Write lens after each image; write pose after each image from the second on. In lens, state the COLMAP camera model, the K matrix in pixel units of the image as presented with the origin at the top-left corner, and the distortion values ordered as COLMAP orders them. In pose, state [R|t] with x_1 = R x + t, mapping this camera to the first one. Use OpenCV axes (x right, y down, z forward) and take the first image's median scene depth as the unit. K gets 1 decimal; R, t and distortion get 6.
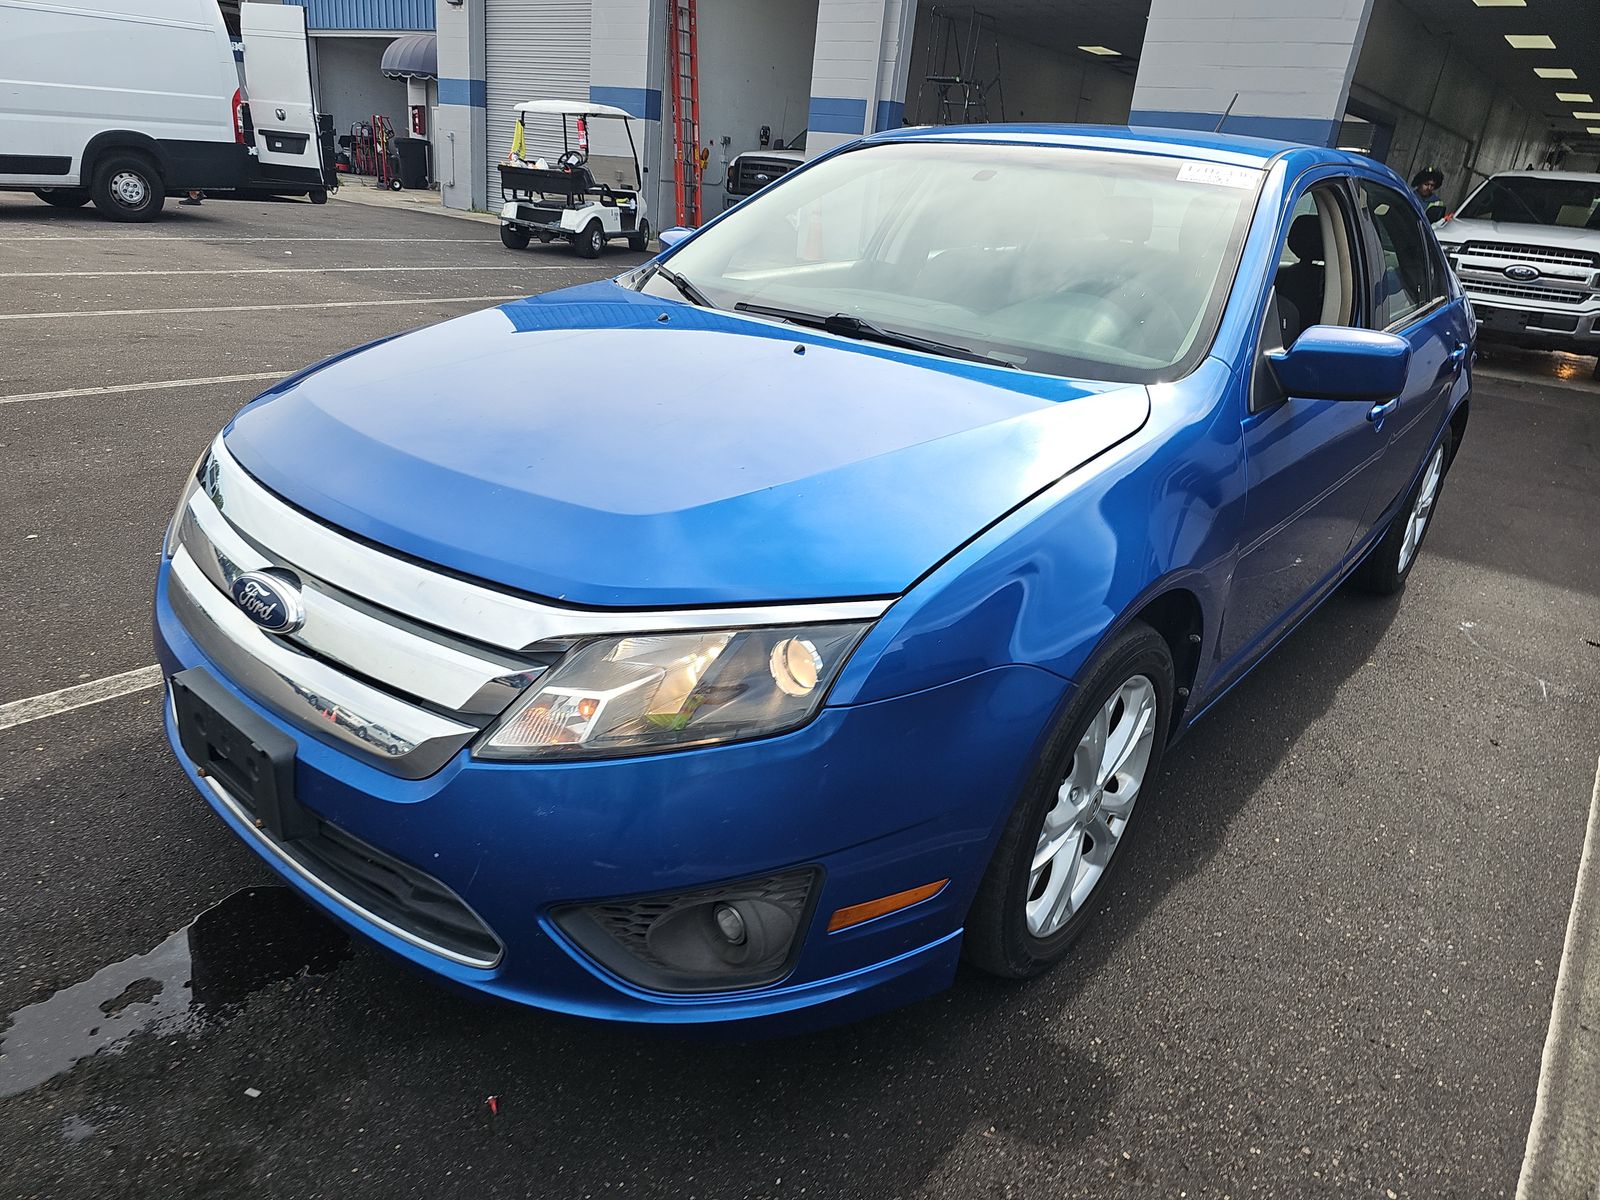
lens RADIAL K [[1074.4, 0, 792.0], [0, 1074.4, 604.9], [0, 0, 1]] dist [0.034598, -0.036374]
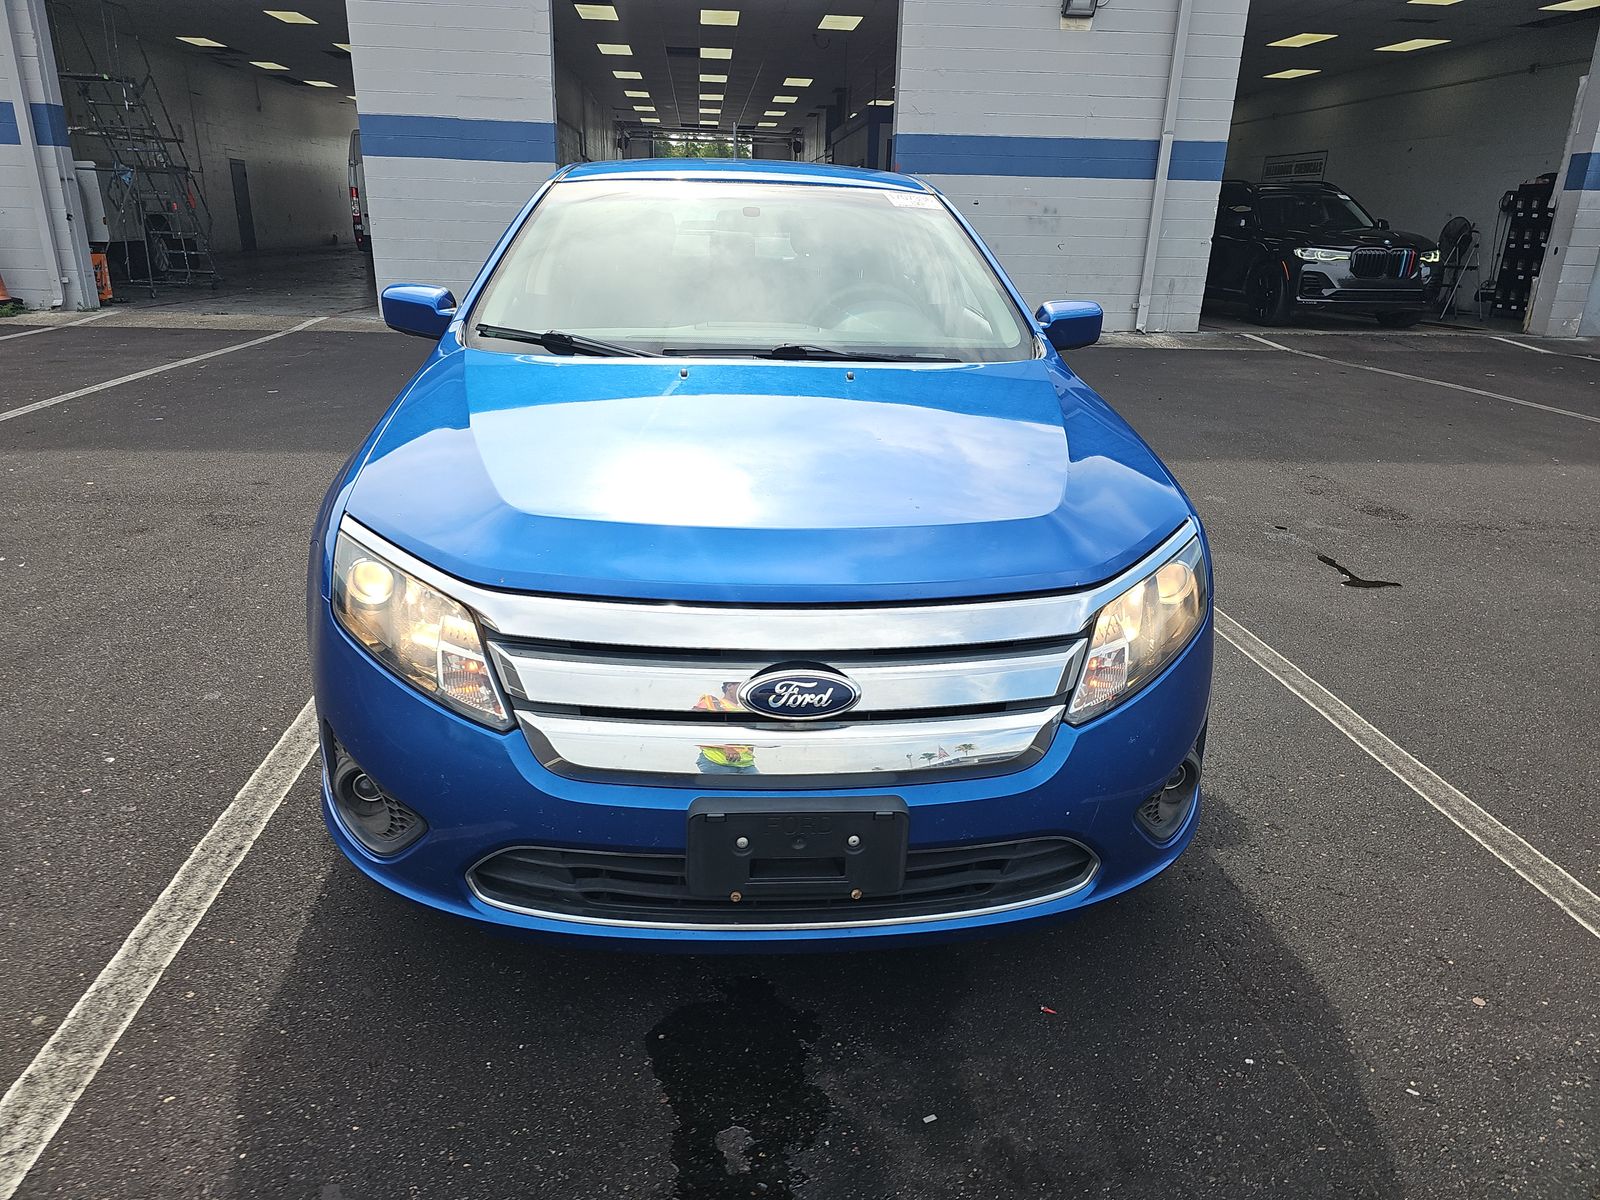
lens RADIAL K [[1074.4, 0, 792.0], [0, 1074.4, 604.9], [0, 0, 1]] dist [0.034598, -0.036374]
pose [[0.697385, -0.306042, 0.648069, -0.211352], [0.297373, 0.946294, 0.126872, -0.040699], [-0.652092, 0.104240, 0.750940, 0.040372]]
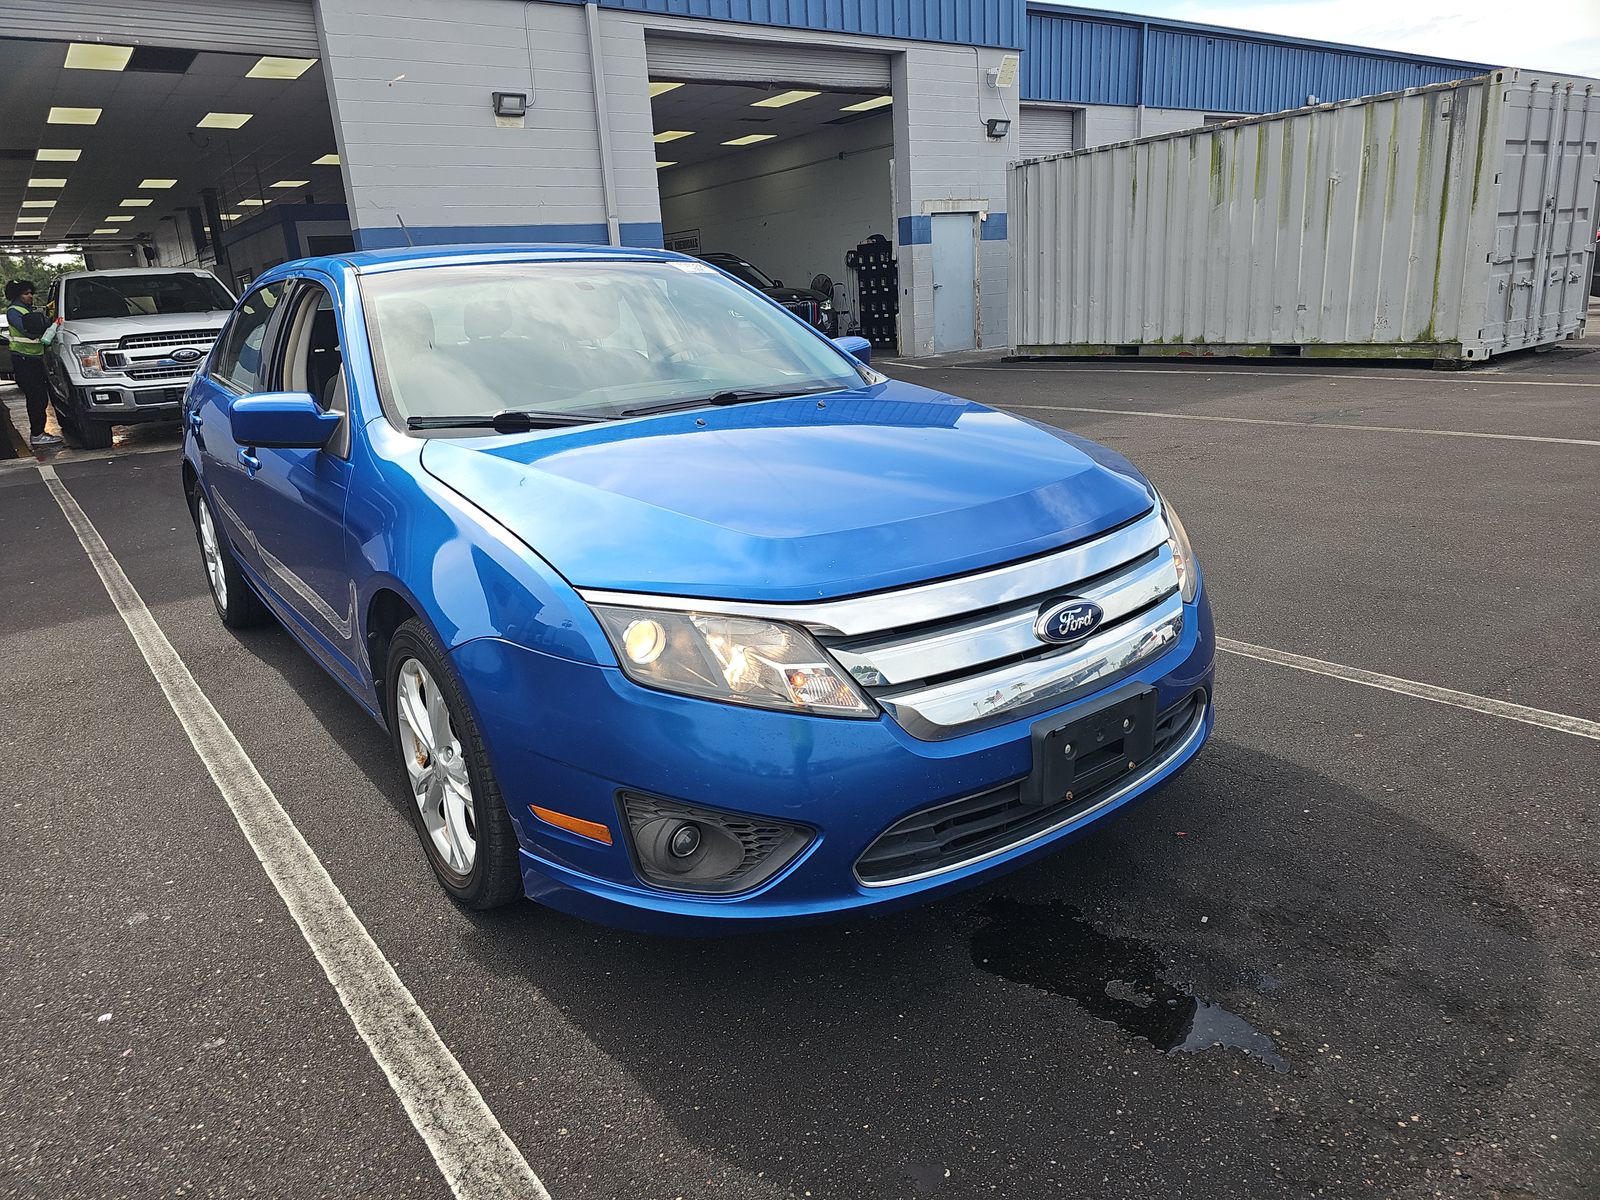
lens RADIAL K [[1065.5, 0, 803.2], [0, 1065.5, 590.8], [0, 0, 1]] dist [0.038409, -0.039227]
pose [[0.187563, -0.358787, 0.914381, -0.319653], [0.435806, 0.864658, 0.249881, -0.093026], [-0.880281, 0.351624, 0.318539, 0.160068]]
